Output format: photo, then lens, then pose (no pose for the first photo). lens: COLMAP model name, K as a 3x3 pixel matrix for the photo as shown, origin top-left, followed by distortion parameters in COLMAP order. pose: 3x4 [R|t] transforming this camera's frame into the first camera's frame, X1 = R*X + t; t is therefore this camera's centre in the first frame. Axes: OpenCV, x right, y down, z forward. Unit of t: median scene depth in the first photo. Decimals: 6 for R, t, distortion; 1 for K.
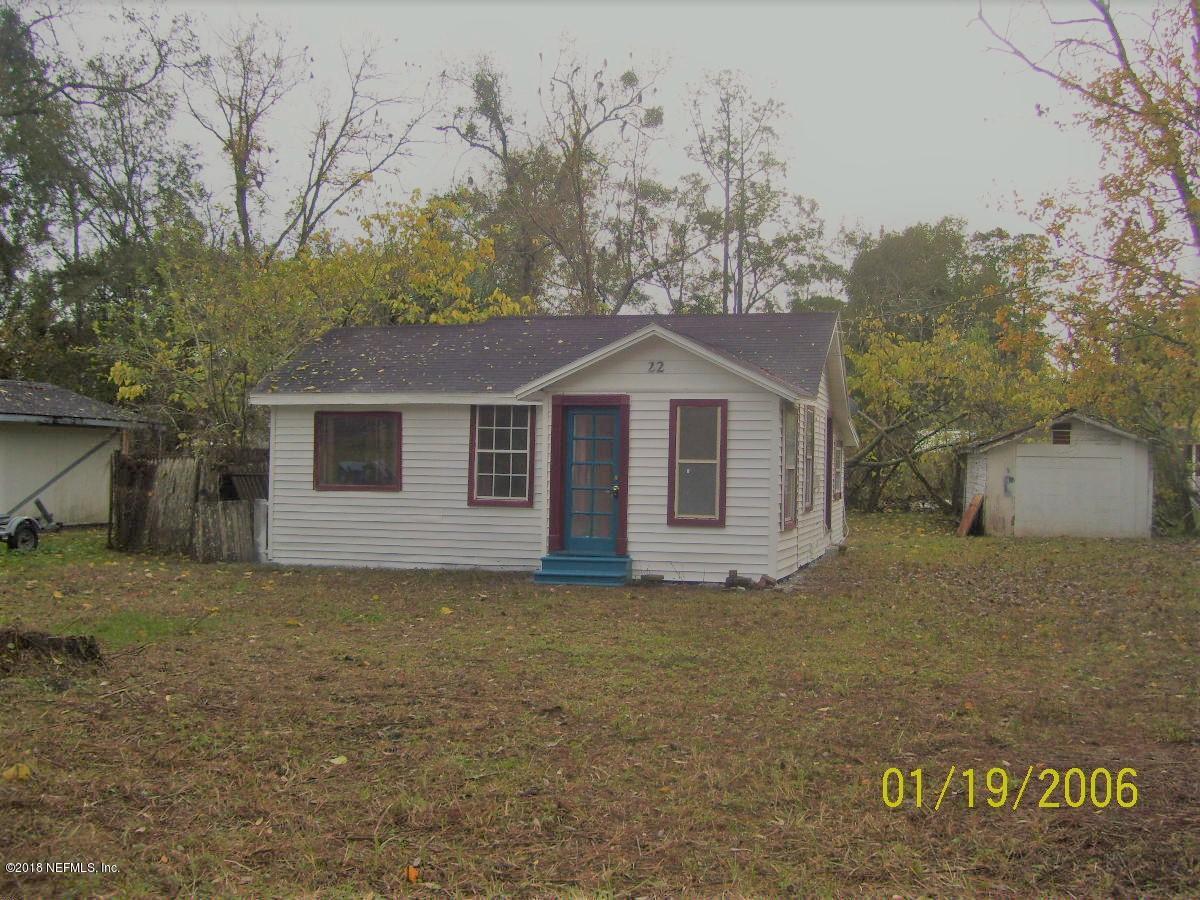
lens RADIAL K [[1286.0, 0, 600.0], [0, 1286.0, 450.0], [0, 0, 1]] dist [-0.163264, 0.050081]
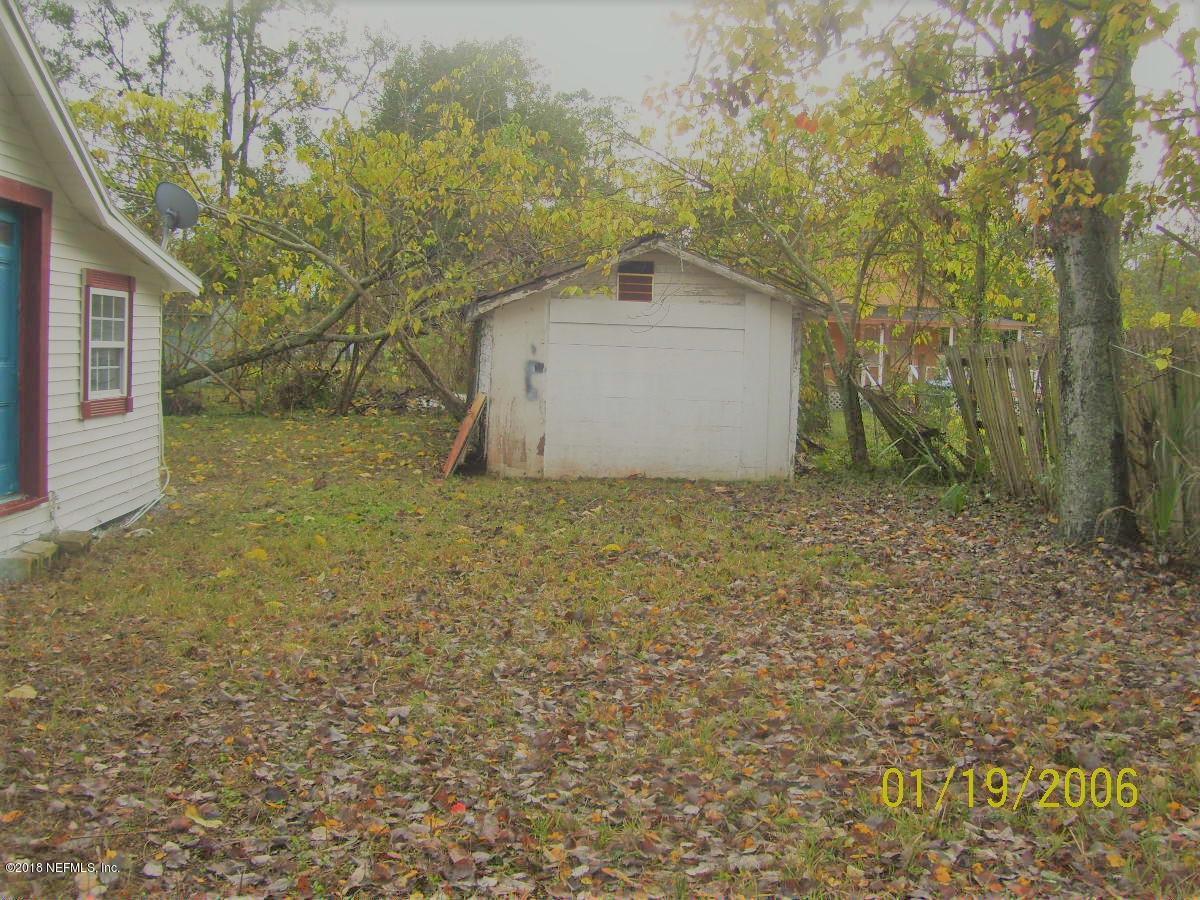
lens RADIAL K [[1286.0, 0, 600.0], [0, 1286.0, 450.0], [0, 0, 1]] dist [-0.163264, 0.050081]
pose [[0.949674, -0.011215, 0.313040, 0.257723], [-0.018108, 0.995722, 0.090606, 0.012783], [-0.312718, -0.091715, 0.945408, 0.688617]]
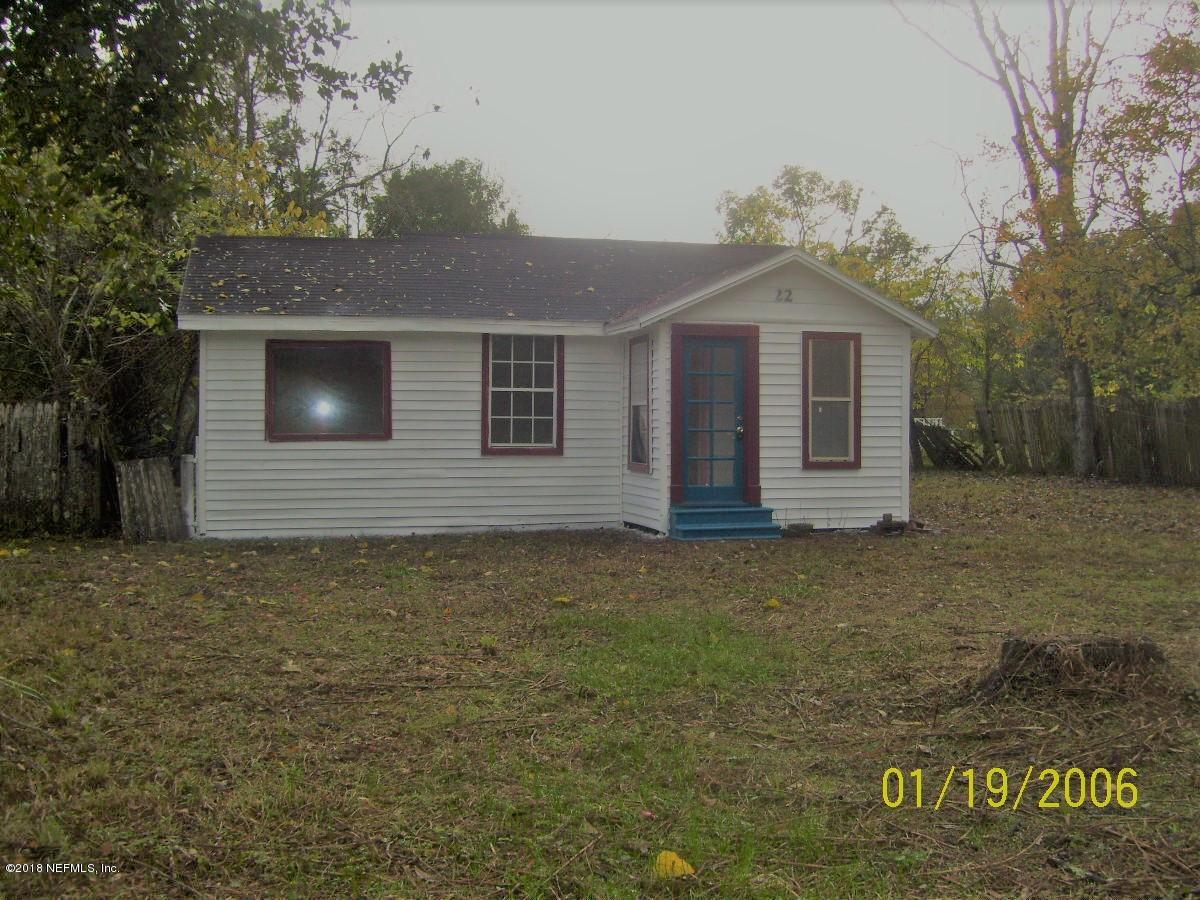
lens RADIAL K [[1286.0, 0, 600.0], [0, 1286.0, 450.0], [0, 0, 1]] dist [-0.163264, 0.050081]
pose [[0.869596, -0.023632, 0.493199, -0.442613], [0.003570, 0.999129, 0.041578, 0.005531], [-0.493752, -0.034395, 0.868923, 0.235323]]
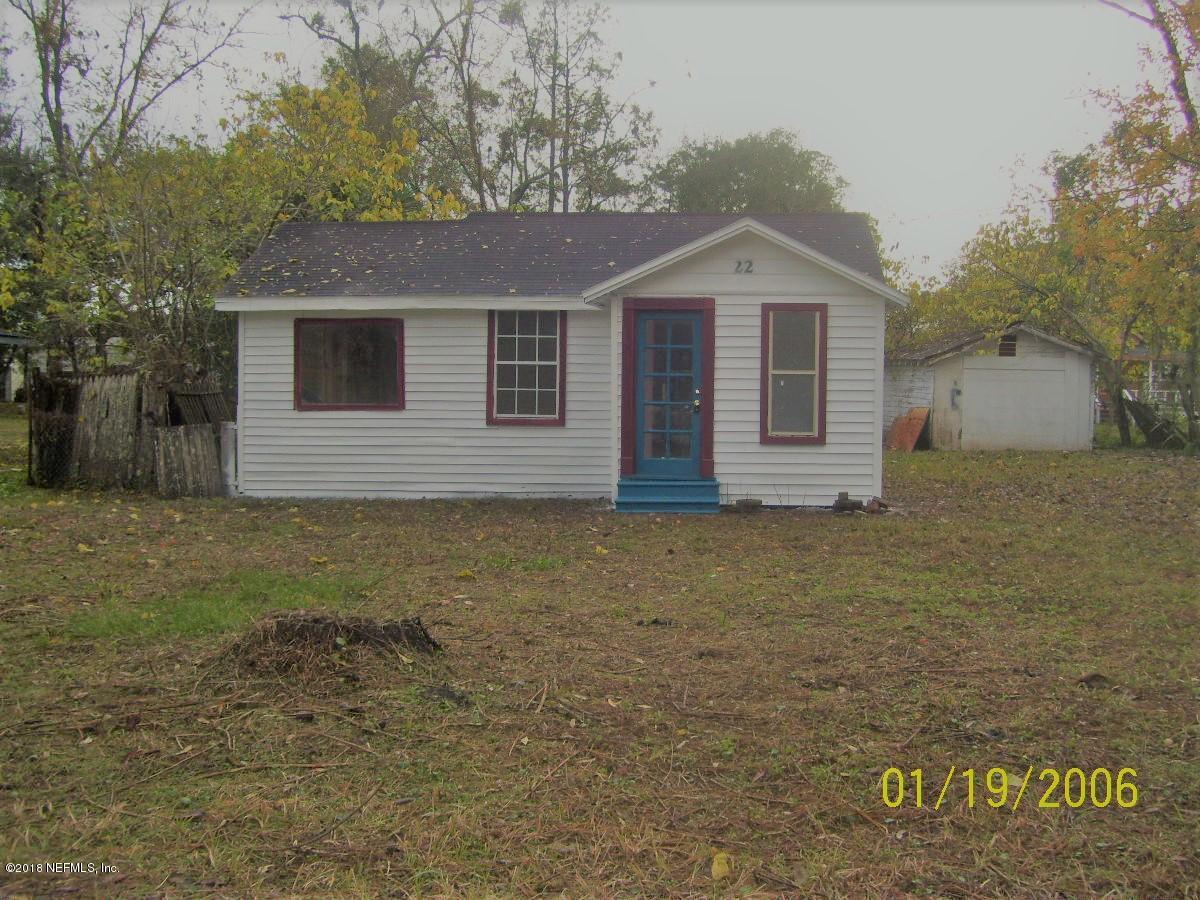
lens RADIAL K [[1286.0, 0, 600.0], [0, 1286.0, 450.0], [0, 0, 1]] dist [-0.163264, 0.050081]
pose [[0.980985, -0.017848, 0.193259, -0.194960], [0.005306, 0.997857, 0.065218, 0.003330], [-0.194009, -0.062953, 0.978978, 0.122017]]
